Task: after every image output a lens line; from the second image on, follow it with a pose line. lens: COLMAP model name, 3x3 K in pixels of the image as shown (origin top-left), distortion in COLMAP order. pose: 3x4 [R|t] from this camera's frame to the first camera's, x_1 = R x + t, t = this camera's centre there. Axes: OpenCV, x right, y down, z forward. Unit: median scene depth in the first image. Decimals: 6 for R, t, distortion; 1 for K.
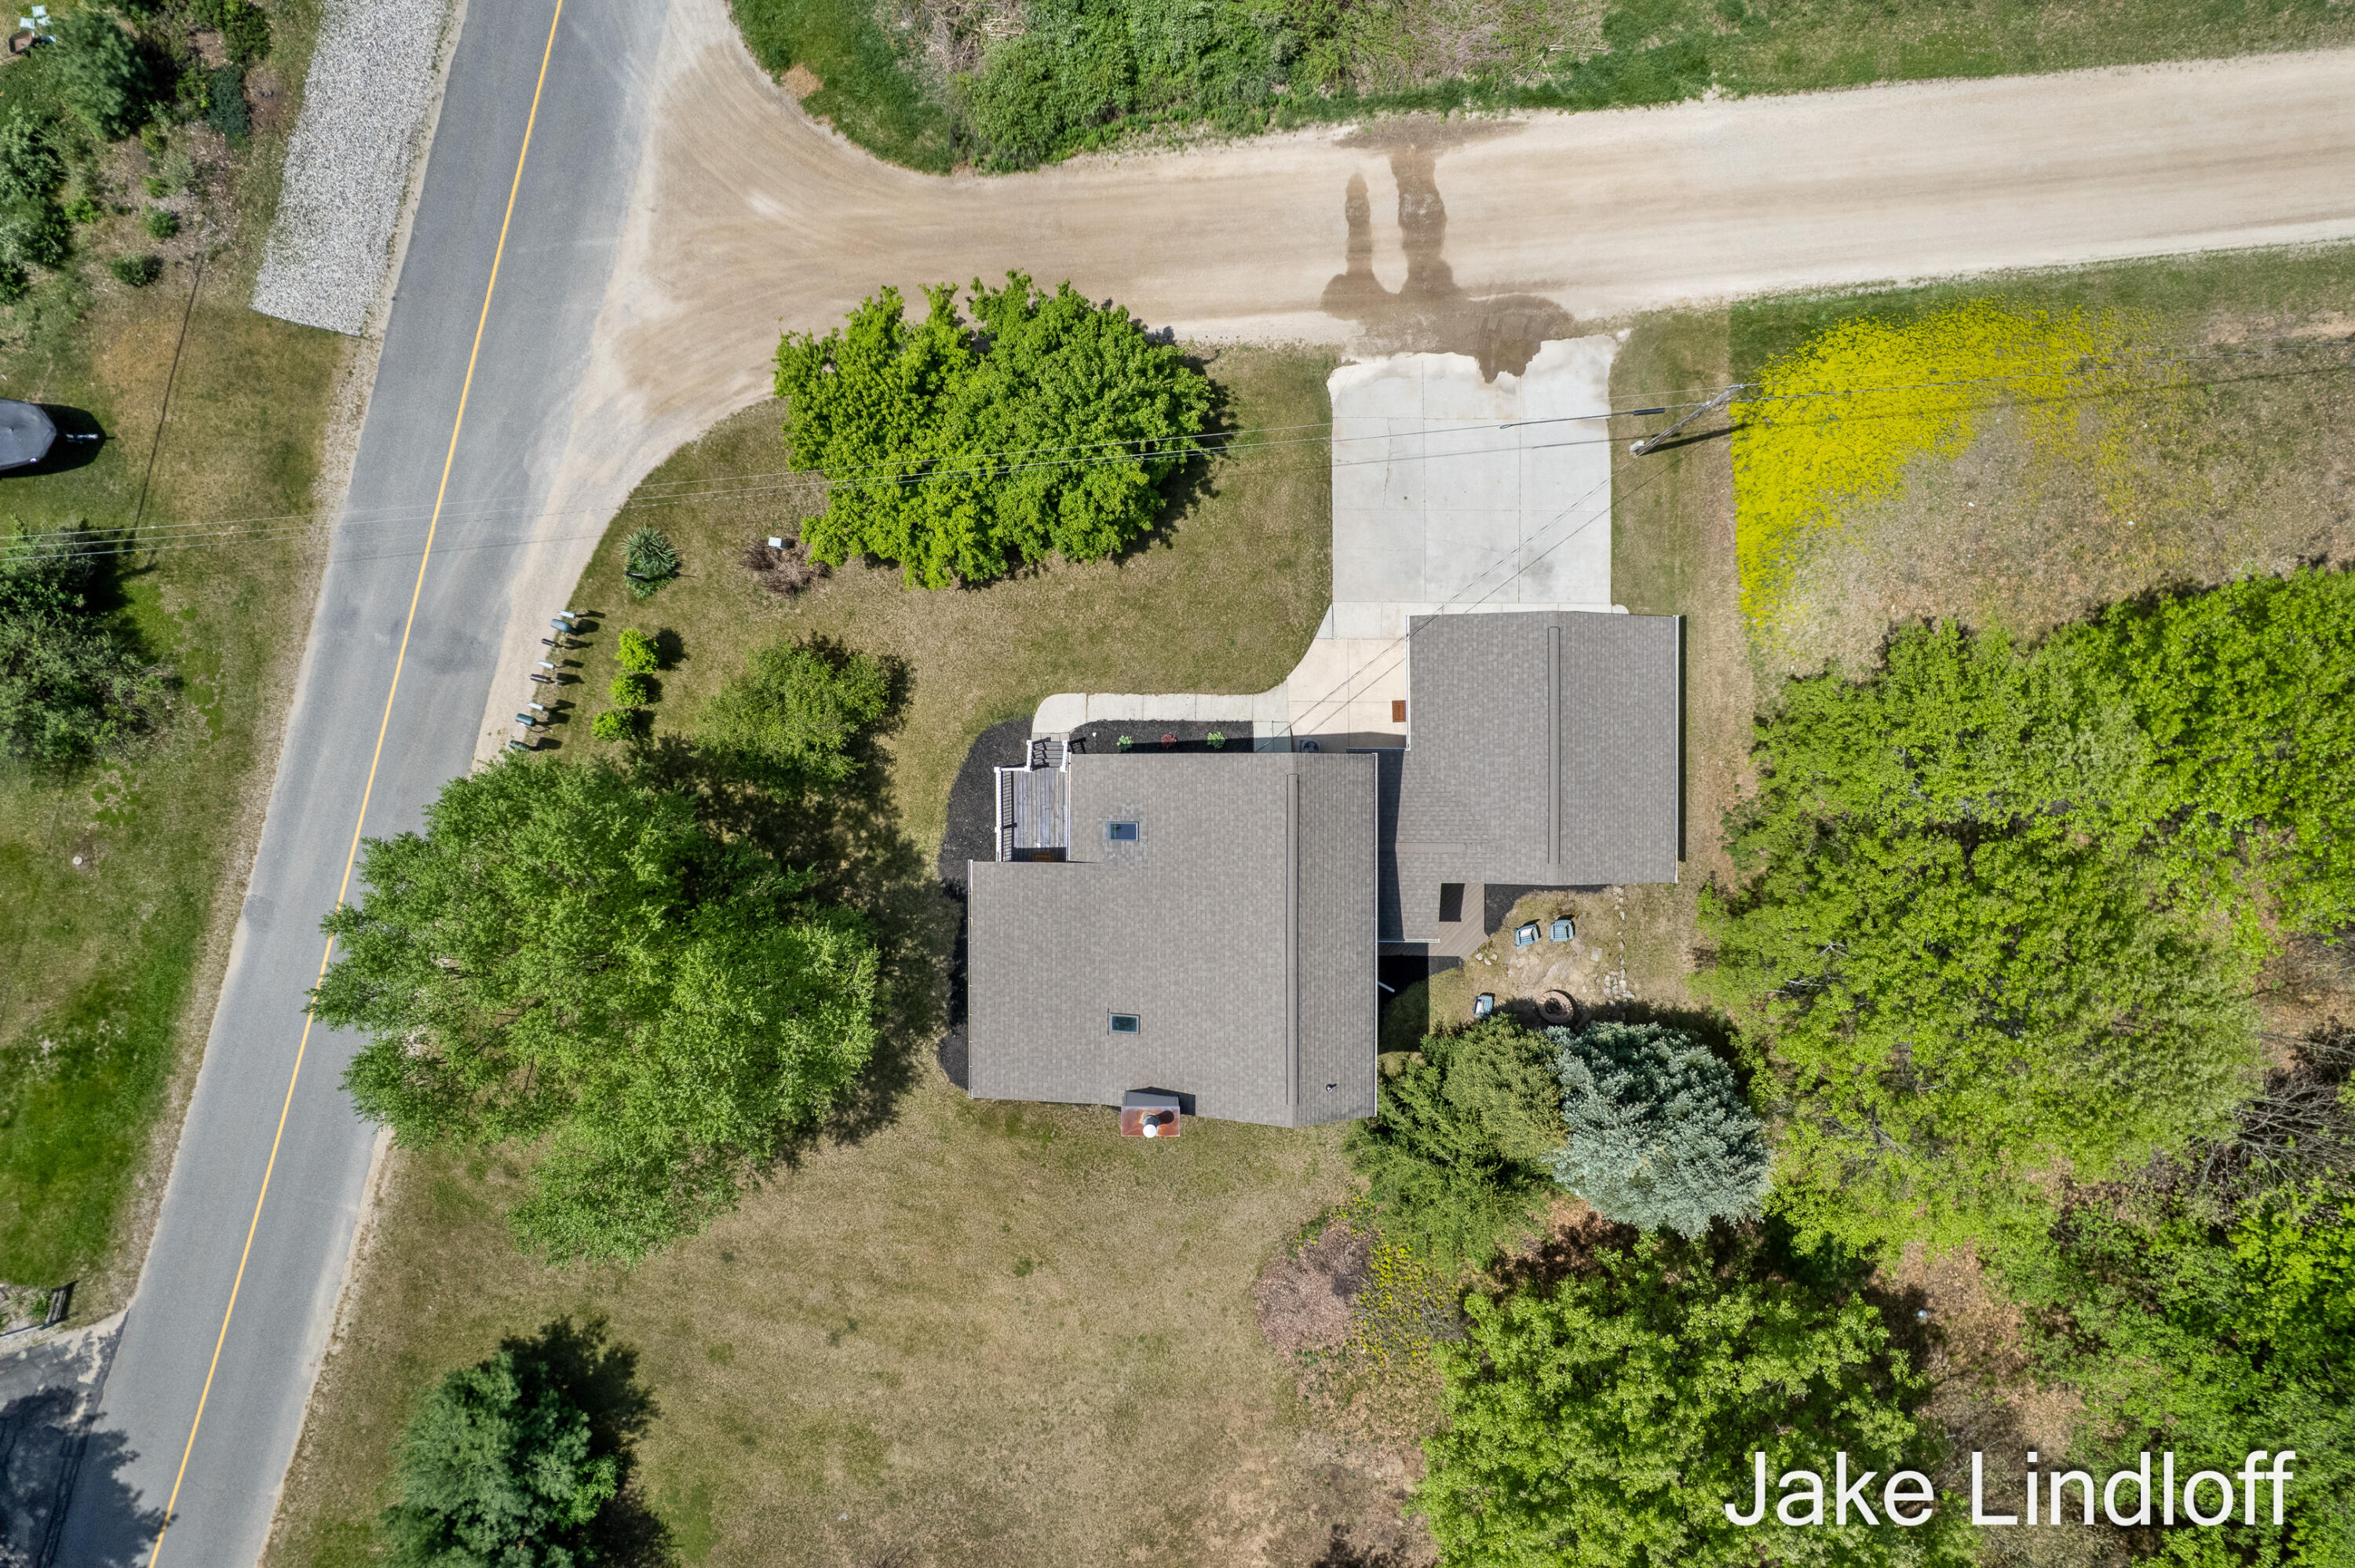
lens RADIAL K [[1490.6, 0, 1188.6], [0, 1490.6, 787.4], [0, 0, 1]] dist [-0.069484, 0.066324]
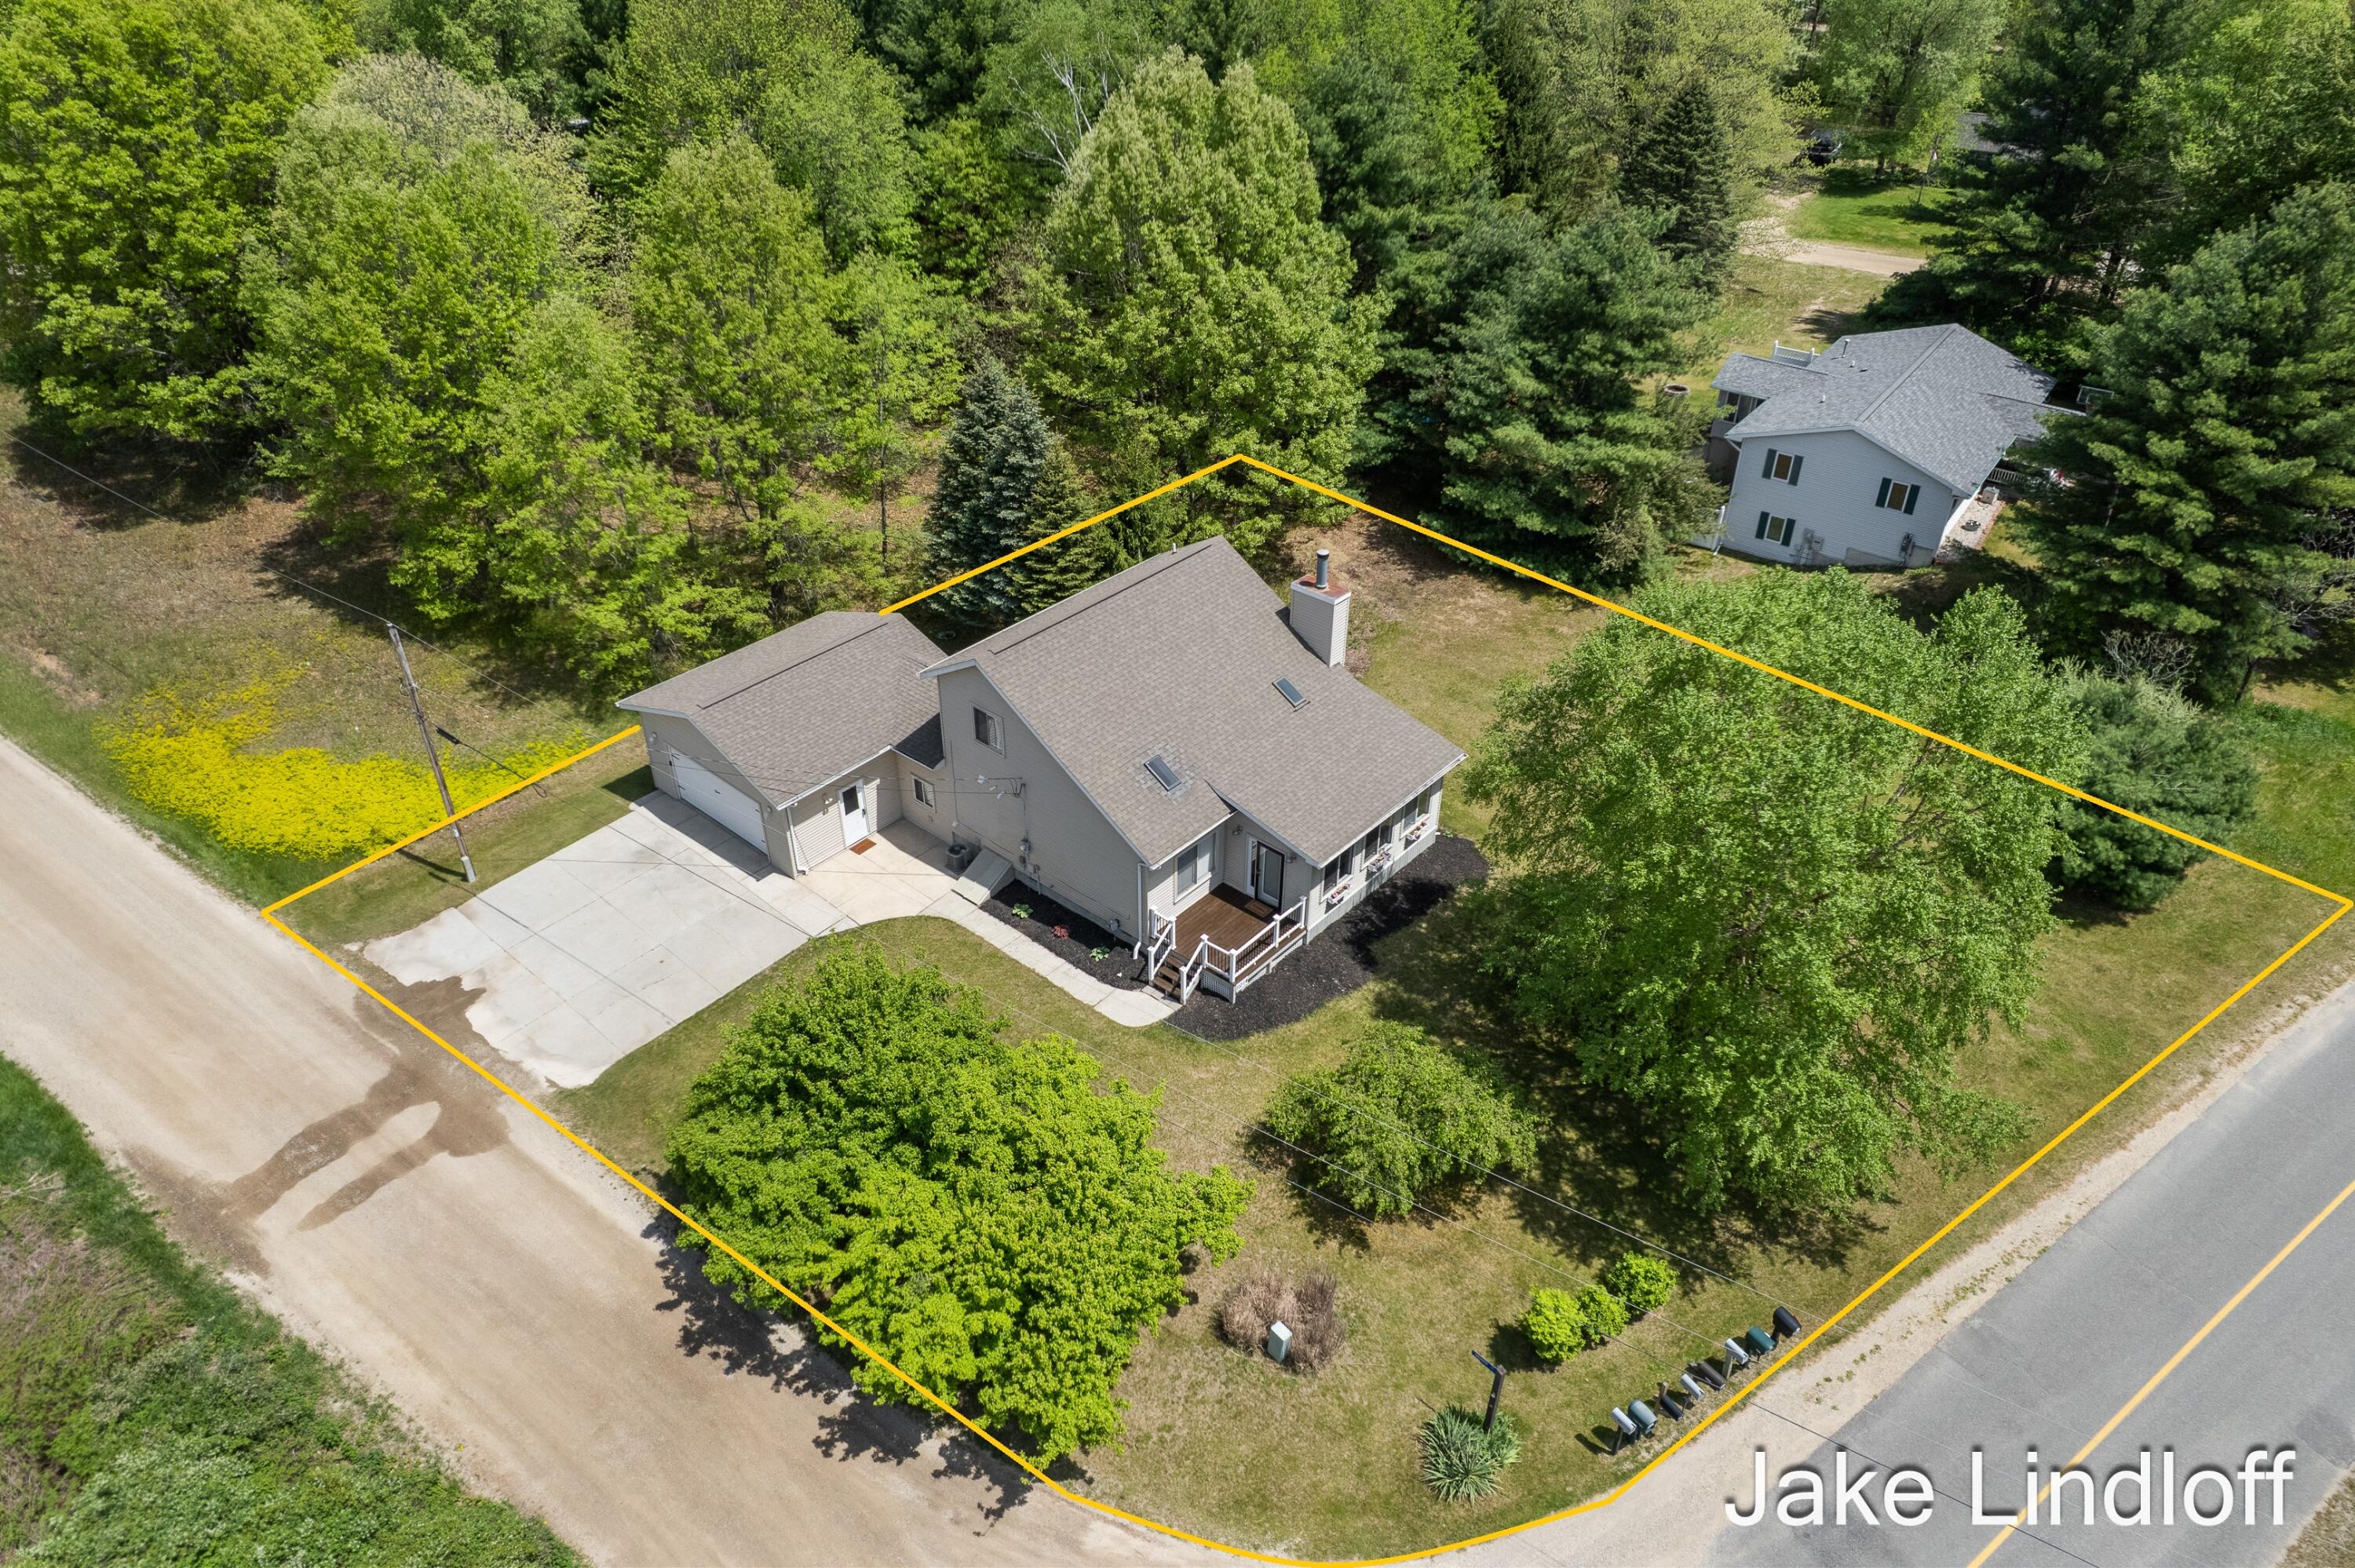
lens RADIAL K [[1490.6, 0, 1188.6], [0, 1490.6, 787.4], [0, 0, 1]] dist [-0.069484, 0.066324]
pose [[-0.759985, -0.381722, 0.526033, -0.489746], [0.649900, -0.437282, 0.621622, -0.481463], [-0.007262, 0.814293, 0.580409, 0.425667]]
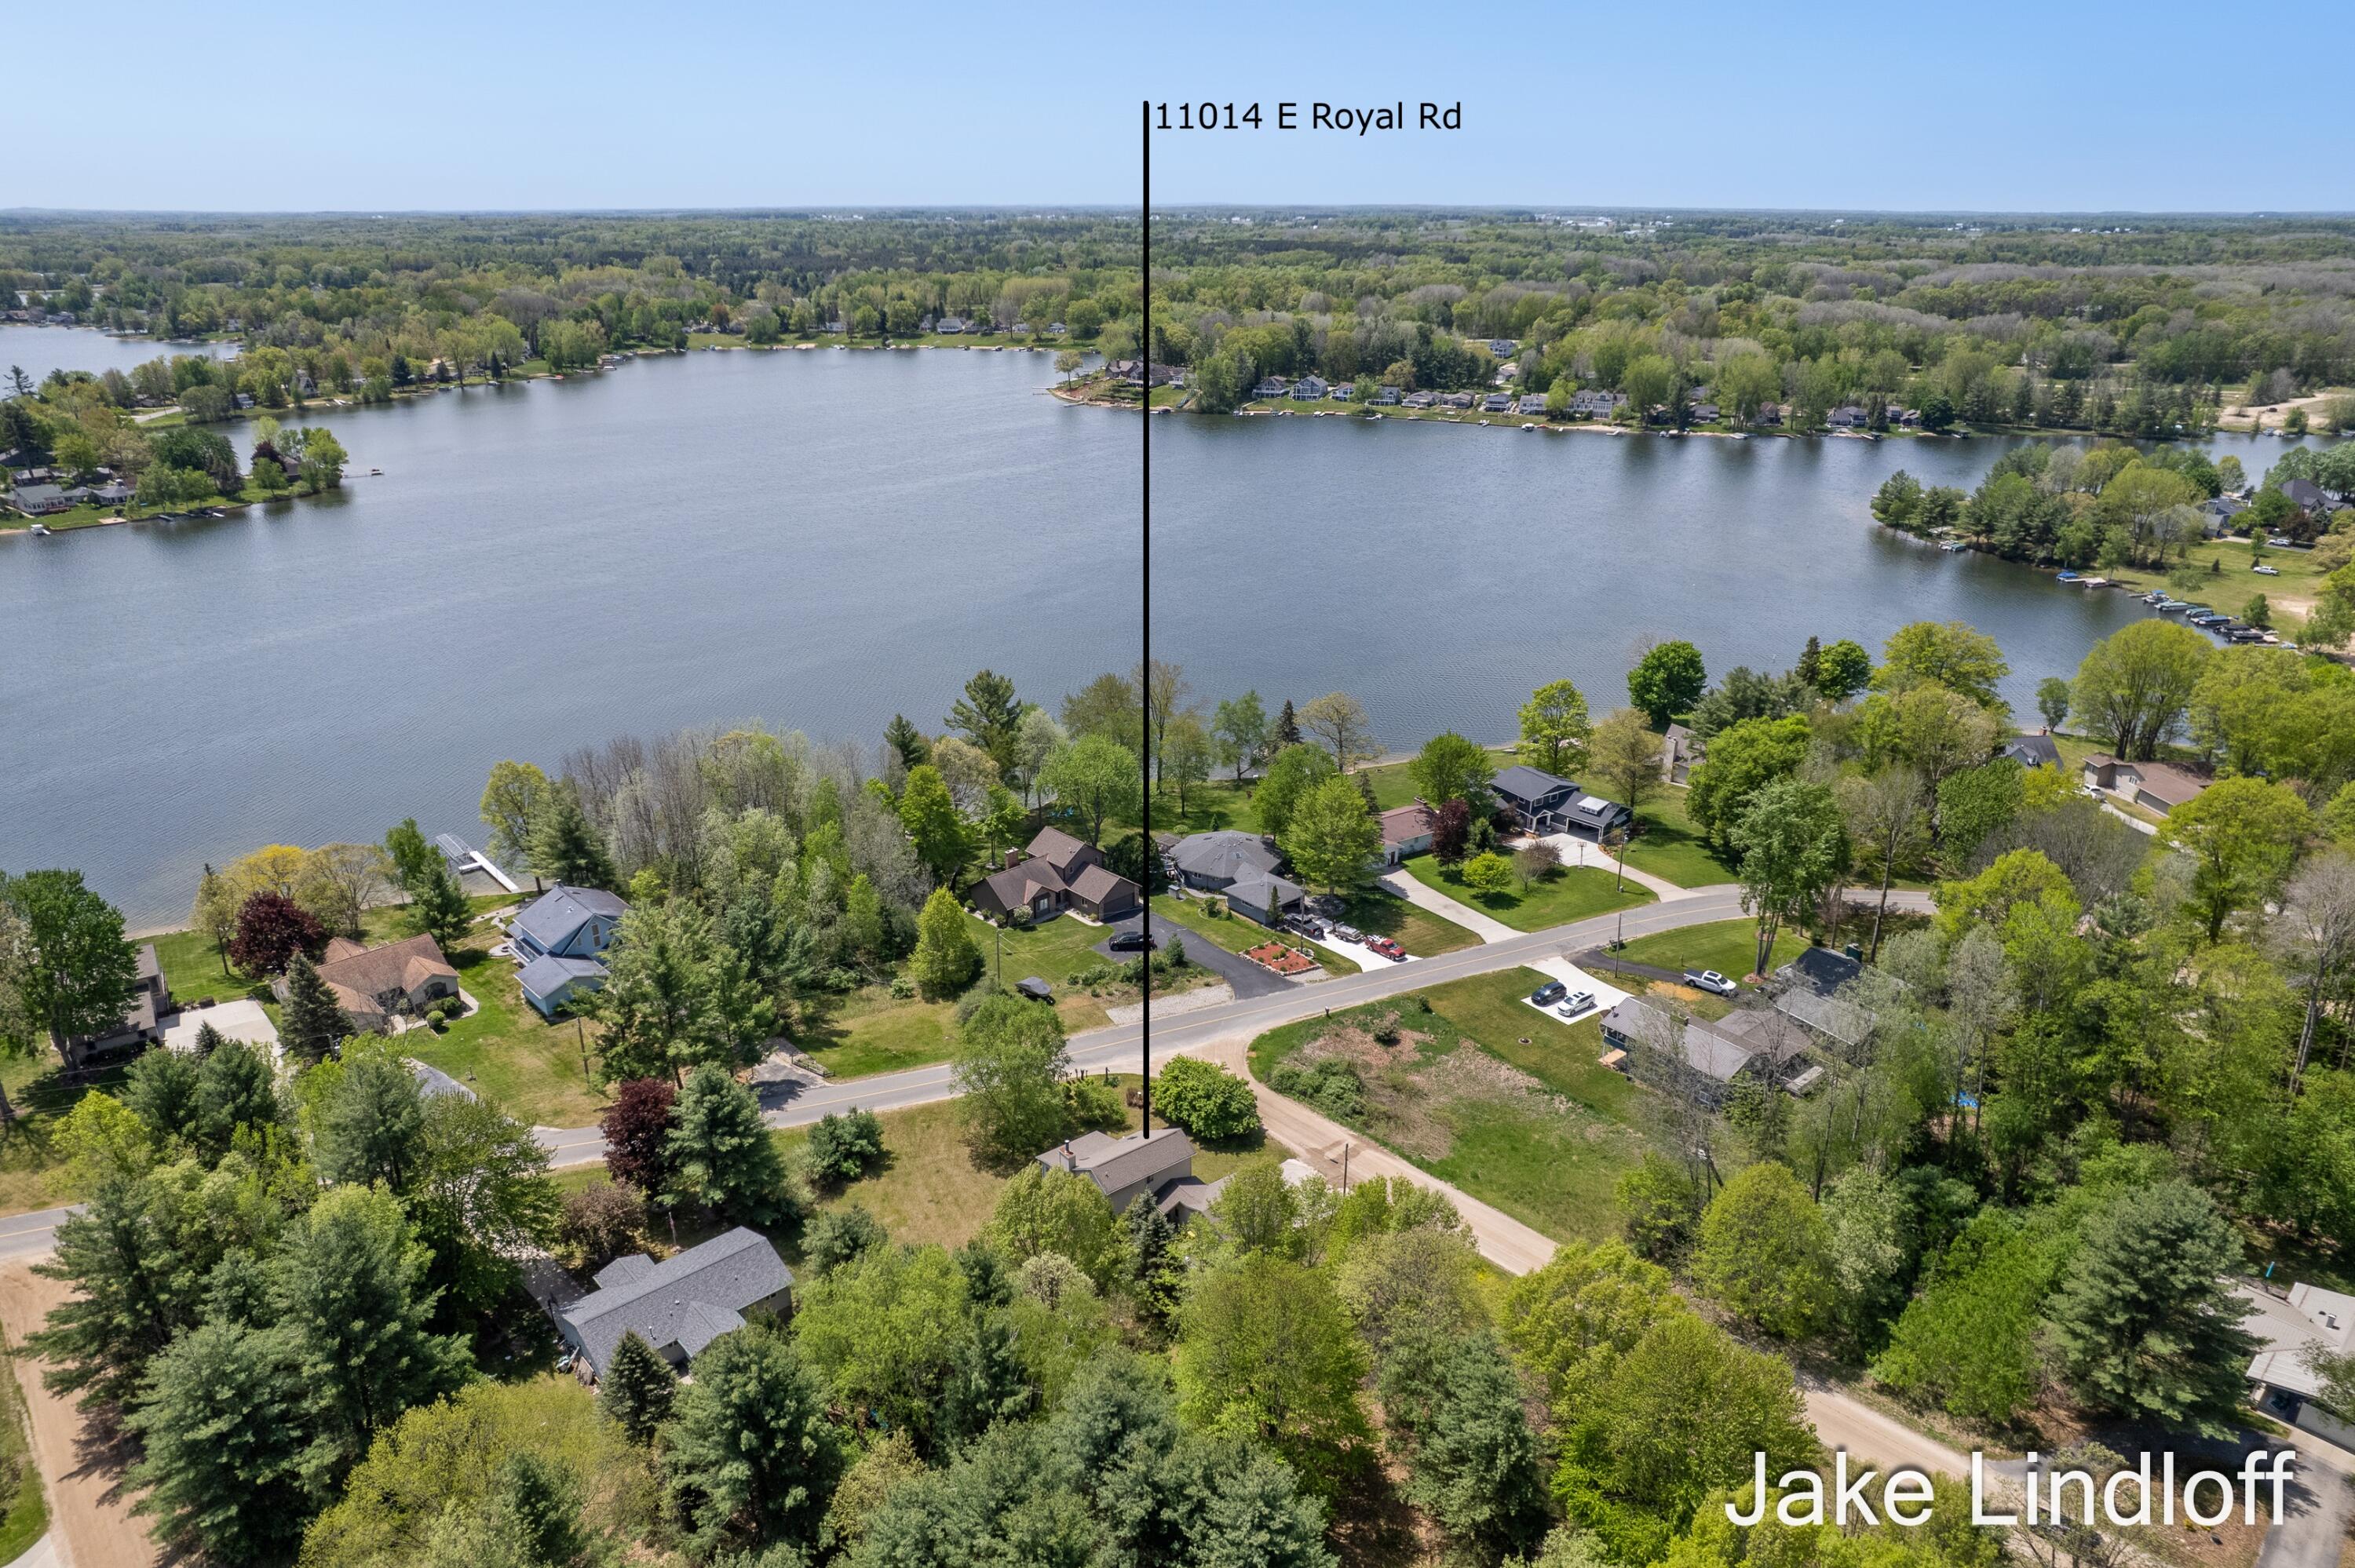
lens RADIAL K [[1490.6, 0, 1188.6], [0, 1490.6, 787.4], [0, 0, 1]] dist [-0.069484, 0.066324]
pose [[0.619138, 0.276192, -0.735110, 2.003366], [-0.785279, 0.220472, -0.578558, 1.490695], [0.002278, 0.935473, 0.353390, -0.799206]]
